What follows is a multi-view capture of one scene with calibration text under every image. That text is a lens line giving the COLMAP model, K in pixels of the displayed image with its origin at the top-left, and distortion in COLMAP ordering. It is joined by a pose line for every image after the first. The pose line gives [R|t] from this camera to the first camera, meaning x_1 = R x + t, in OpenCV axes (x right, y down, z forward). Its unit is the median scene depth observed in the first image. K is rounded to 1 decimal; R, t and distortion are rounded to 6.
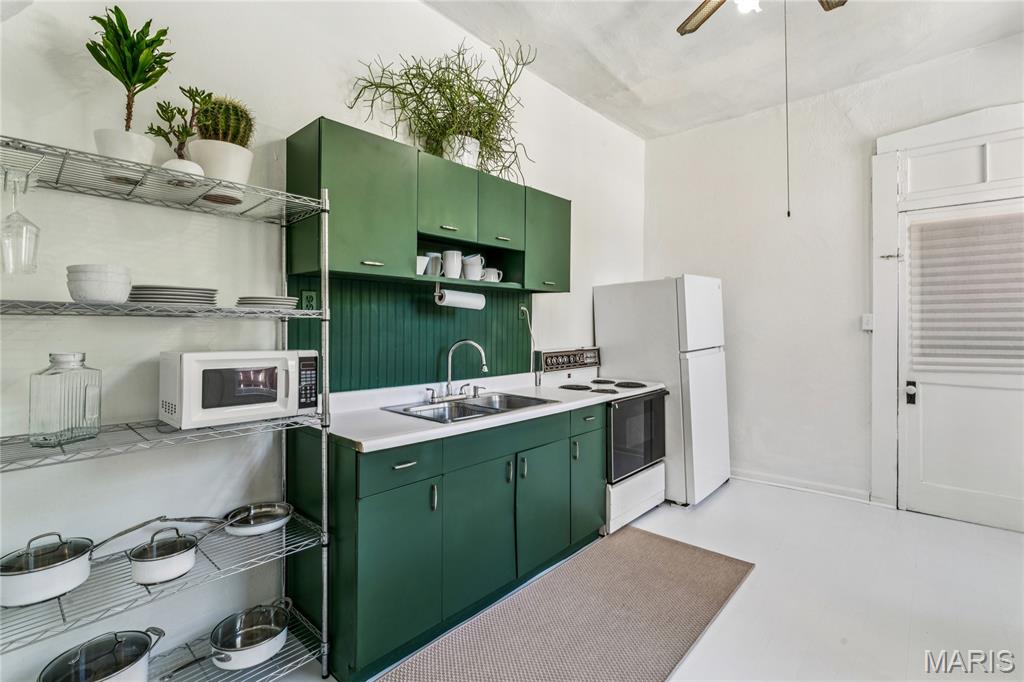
lens RADIAL K [[460.5, 0, 511.3], [0, 460.5, 324.1], [0, 0, 1]] dist [0.000840, -0.000002]
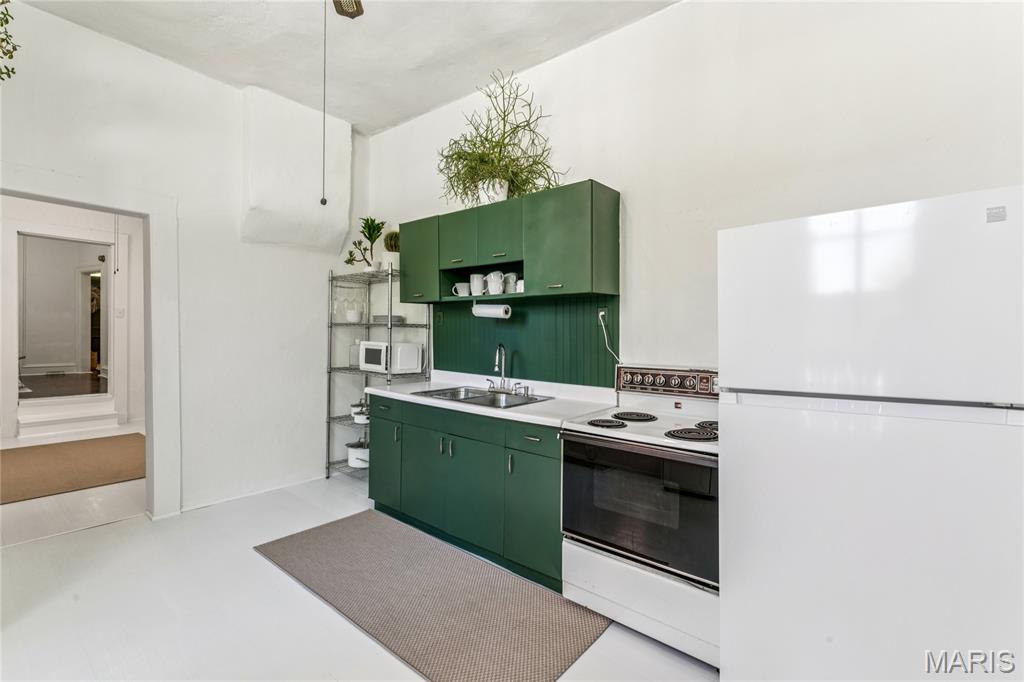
lens RADIAL K [[458.3, 0, 512.0], [0, 458.3, 341.0], [0, 0, 1]] dist [0.000269, 0.000088]
pose [[0.037016, 0.023155, -0.999046, 1.605382], [-0.002452, 0.999731, 0.023080, -0.001281], [0.999312, 0.001596, 0.037063, 1.441288]]
